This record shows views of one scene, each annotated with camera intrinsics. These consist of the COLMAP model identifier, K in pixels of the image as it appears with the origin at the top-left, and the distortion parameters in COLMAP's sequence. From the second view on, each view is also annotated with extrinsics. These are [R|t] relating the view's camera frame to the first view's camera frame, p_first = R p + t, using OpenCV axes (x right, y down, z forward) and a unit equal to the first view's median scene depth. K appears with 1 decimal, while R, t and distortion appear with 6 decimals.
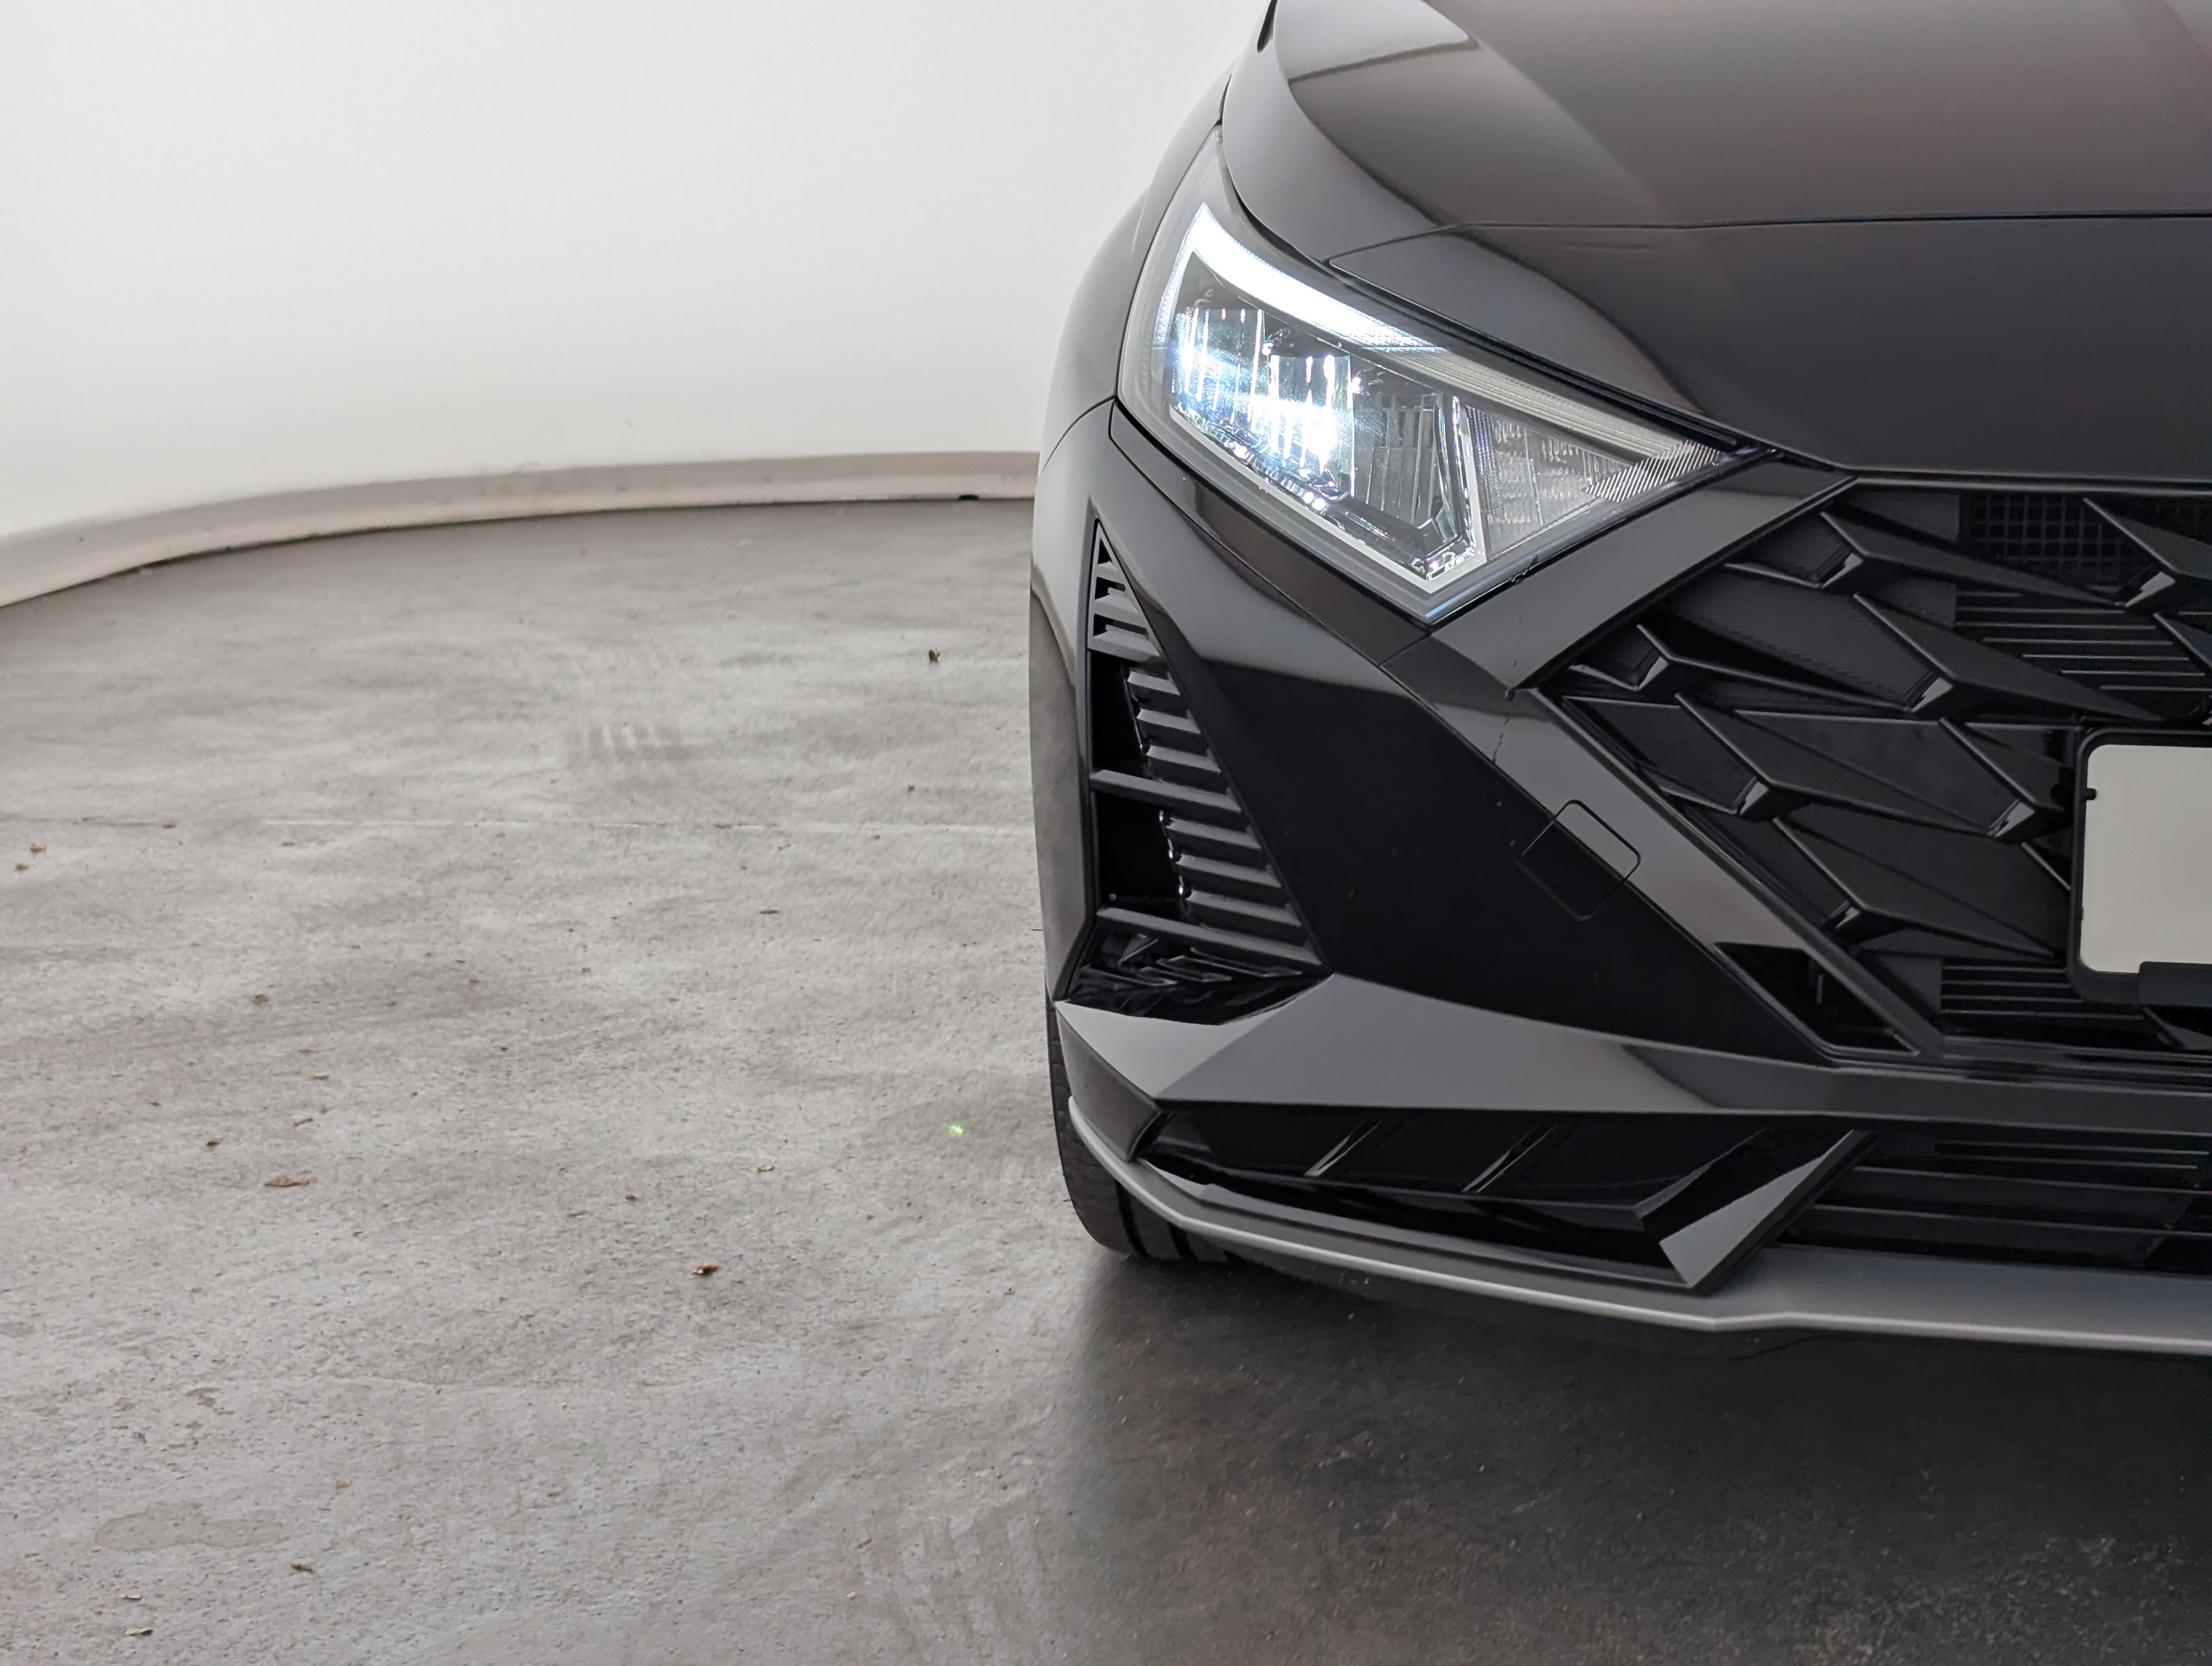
lens RADIAL K [[3609.6, 0, 1106.0], [0, 3609.6, 833.0], [0, 0, 1]] dist [0.093176, -0.141077]
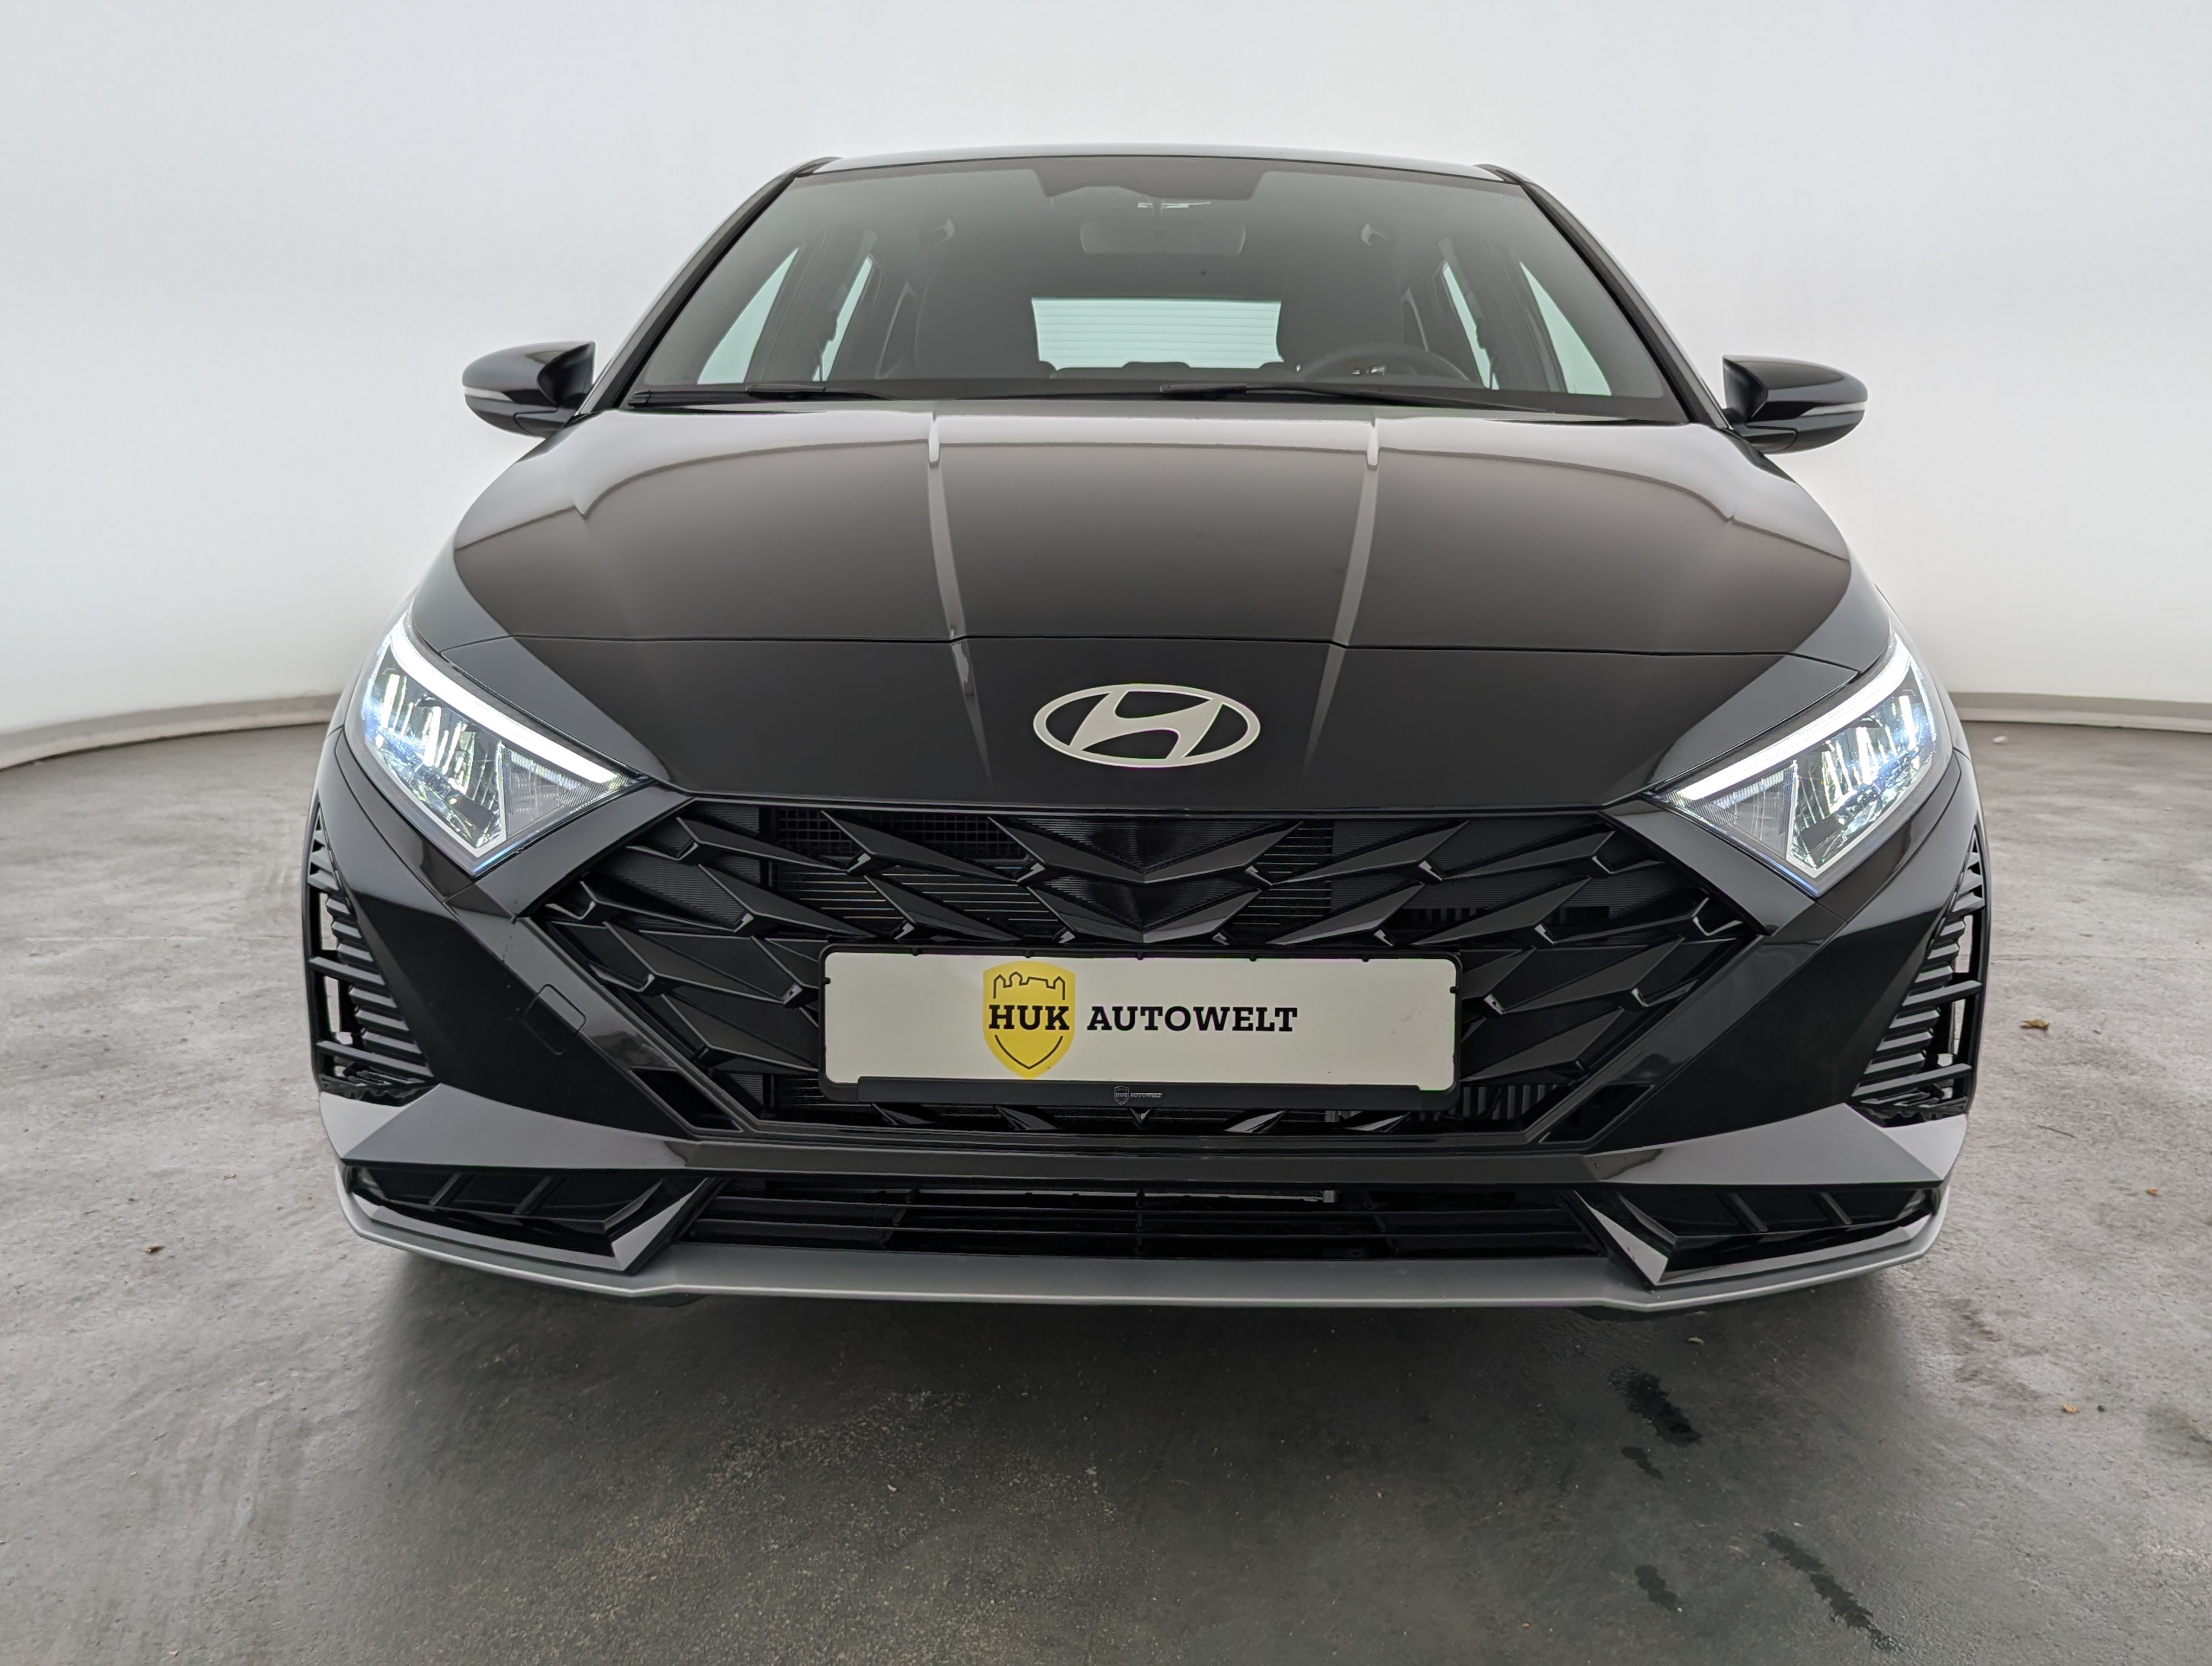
lens RADIAL K [[2142.7, 0, 1106.0], [0, 2142.7, 833.0], [0, 0, 1]] dist [0.005137, 0.005034]
pose [[0.986764, -0.007711, 0.161978, 0.157333], [0.012251, 0.999559, -0.027045, -0.034324], [-0.161698, 0.028671, 0.986424, -0.020065]]
